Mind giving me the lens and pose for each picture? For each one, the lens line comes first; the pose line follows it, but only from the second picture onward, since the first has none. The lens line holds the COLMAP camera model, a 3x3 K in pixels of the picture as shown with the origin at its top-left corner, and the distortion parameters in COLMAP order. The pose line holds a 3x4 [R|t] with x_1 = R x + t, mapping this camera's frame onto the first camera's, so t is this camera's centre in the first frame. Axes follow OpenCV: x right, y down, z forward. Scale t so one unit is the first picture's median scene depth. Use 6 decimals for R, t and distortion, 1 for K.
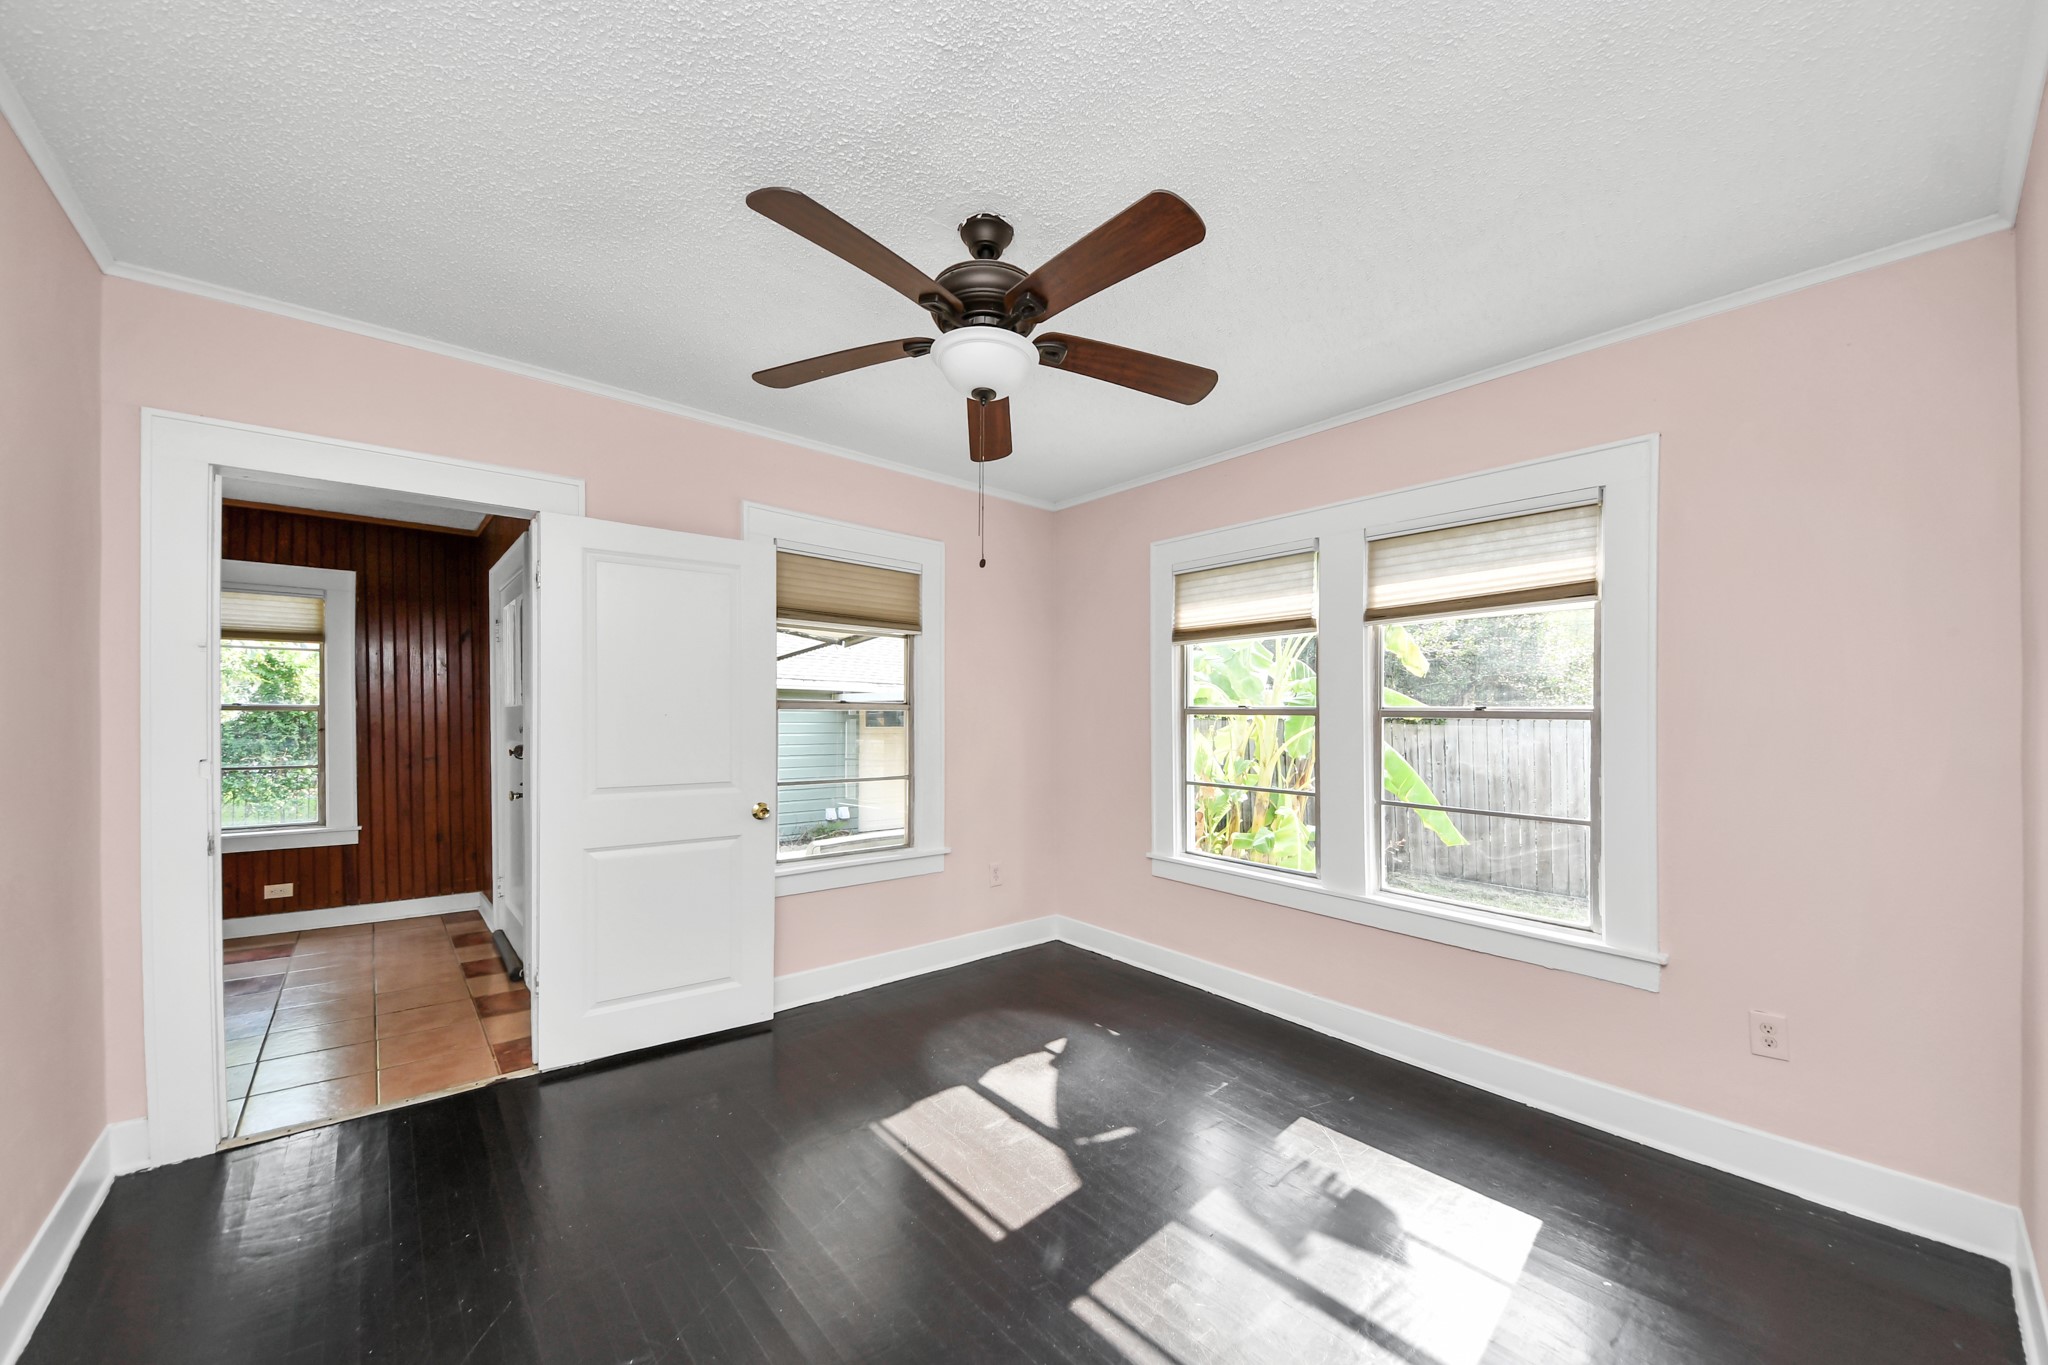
lens RADIAL K [[741.7, 0, 1021.2], [0, 741.7, 712.5], [0, 0, 1]] dist [0.024500, -0.015147]
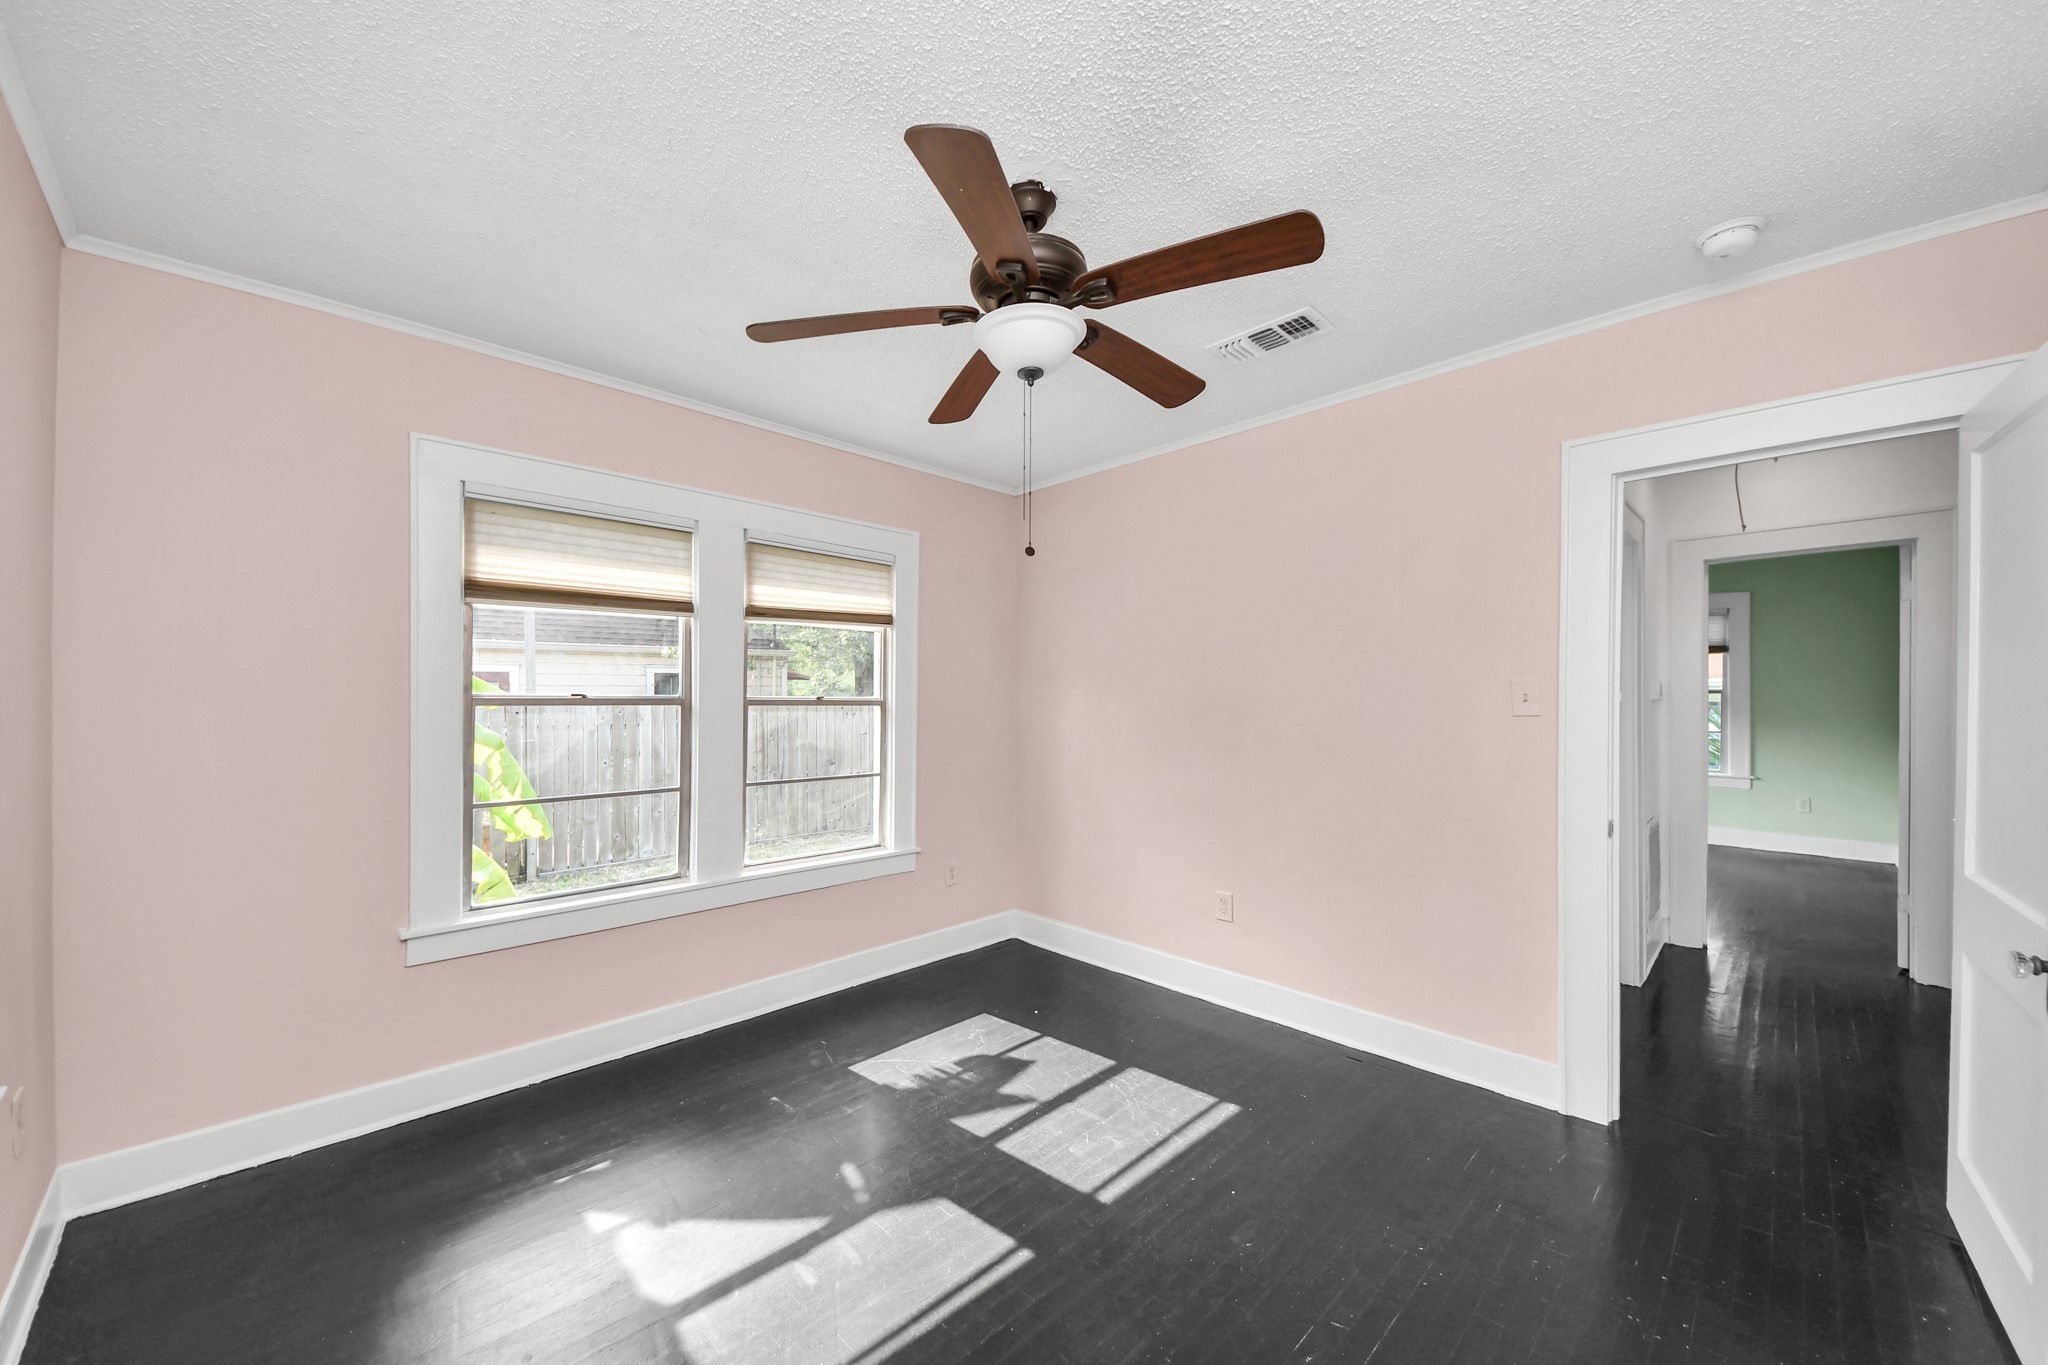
lens RADIAL K [[750.3, 0, 1013.9], [0, 750.3, 686.7], [0, 0, 1]] dist [-0.009396, 0.000153]
pose [[-0.076643, 0.013339, 0.996969, -0.640899], [-0.003379, 0.999901, -0.013638, -0.007837], [-0.997053, -0.004414, -0.076591, 0.708383]]
